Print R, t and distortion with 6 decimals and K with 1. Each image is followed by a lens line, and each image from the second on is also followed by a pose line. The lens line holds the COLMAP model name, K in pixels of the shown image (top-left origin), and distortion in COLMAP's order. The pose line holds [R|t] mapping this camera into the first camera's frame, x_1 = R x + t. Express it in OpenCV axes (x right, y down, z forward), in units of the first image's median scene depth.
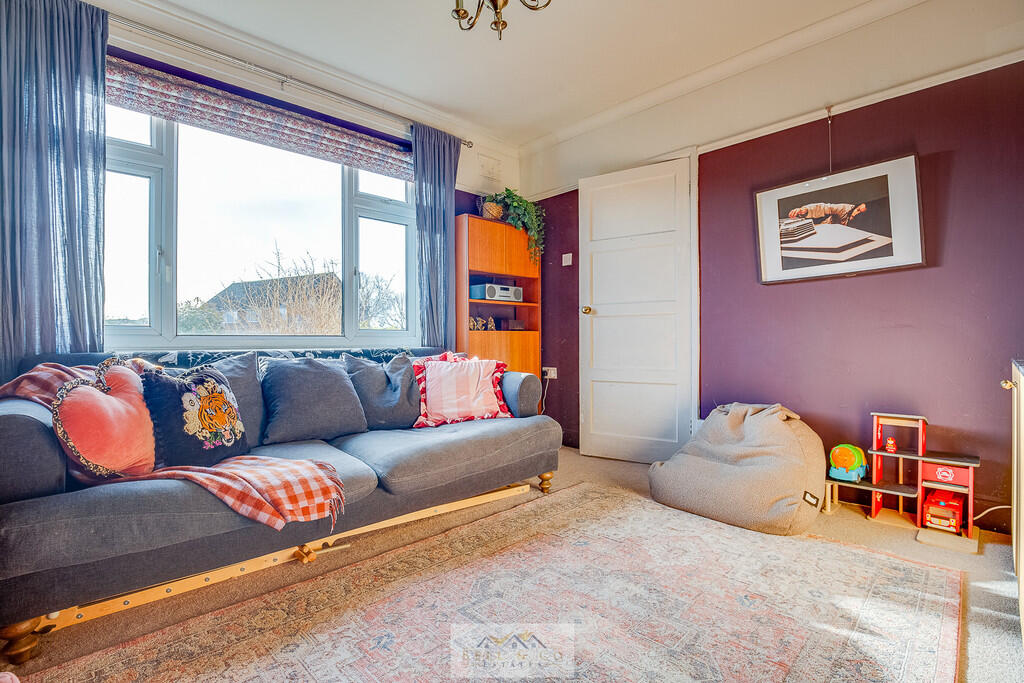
lens RADIAL K [[473.7, 0, 503.7], [0, 473.7, 339.9], [0, 0, 1]] dist [-0.028930, -0.000289]
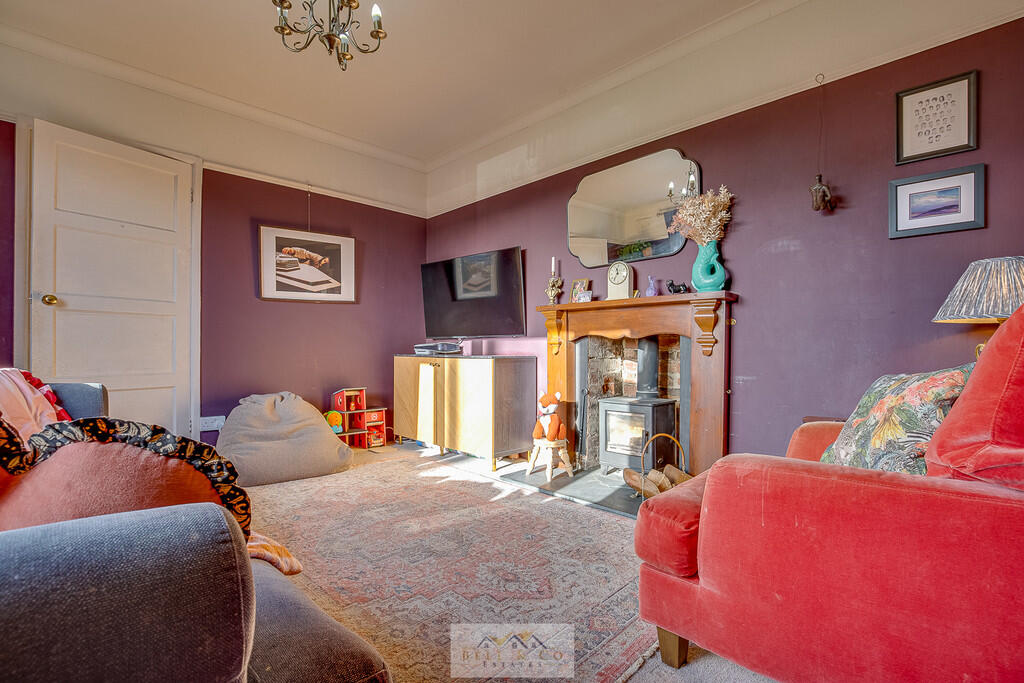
lens RADIAL K [[473.7, 0, 504.1], [0, 473.7, 343.8], [0, 0, 1]] dist [-0.028930, -0.000289]
pose [[-0.017349, 0.015276, 0.999733, -0.794151], [-0.010595, 0.999824, -0.015461, 0.015413], [-0.999793, -0.010861, -0.017184, 0.410825]]
